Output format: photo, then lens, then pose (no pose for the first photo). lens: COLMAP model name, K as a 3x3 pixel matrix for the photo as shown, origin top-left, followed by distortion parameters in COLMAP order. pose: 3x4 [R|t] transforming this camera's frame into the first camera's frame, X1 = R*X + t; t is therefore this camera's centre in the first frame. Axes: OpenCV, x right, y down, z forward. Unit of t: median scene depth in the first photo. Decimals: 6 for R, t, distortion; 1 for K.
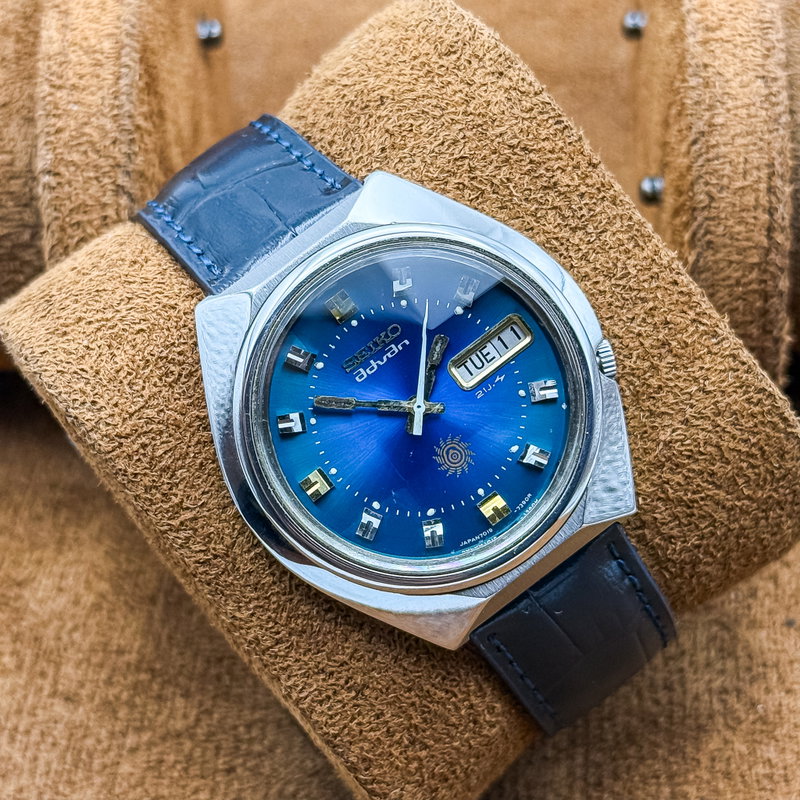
lens RADIAL K [[2083.5, 0, 400.0], [0, 2083.5, 400.0], [0, 0, 1]] dist [0.433803, -0.590029]
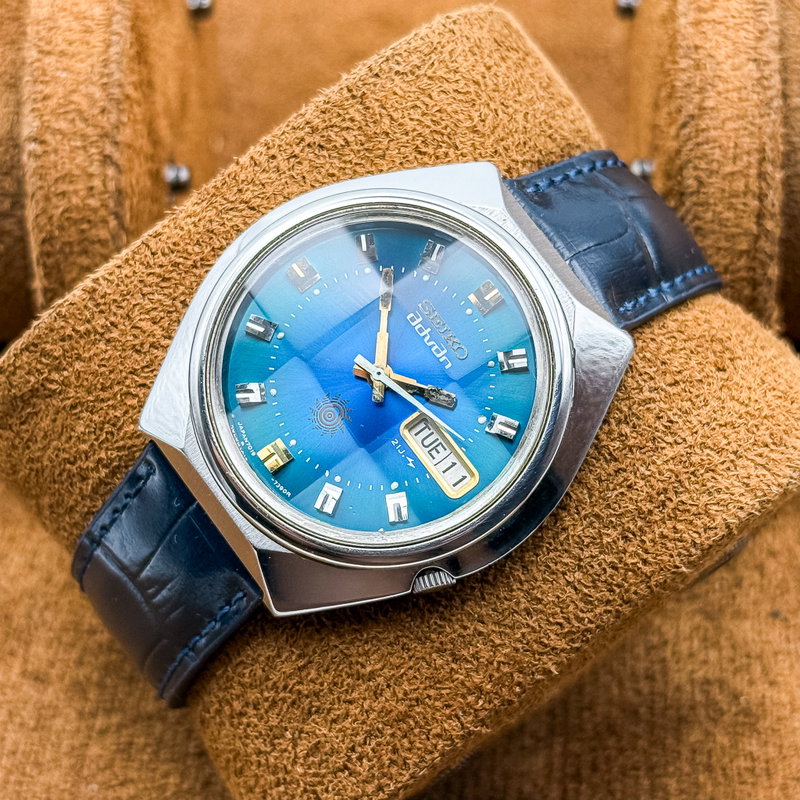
lens RADIAL K [[2083.5, 0, 400.0], [0, 2083.5, 400.0], [0, 0, 1]] dist [0.433803, -0.590029]
pose [[-0.015954, 0.974851, -0.222285, 0.223794], [-0.991763, 0.012829, 0.127445, -0.123108], [0.127092, 0.222487, 0.966616, 0.071223]]
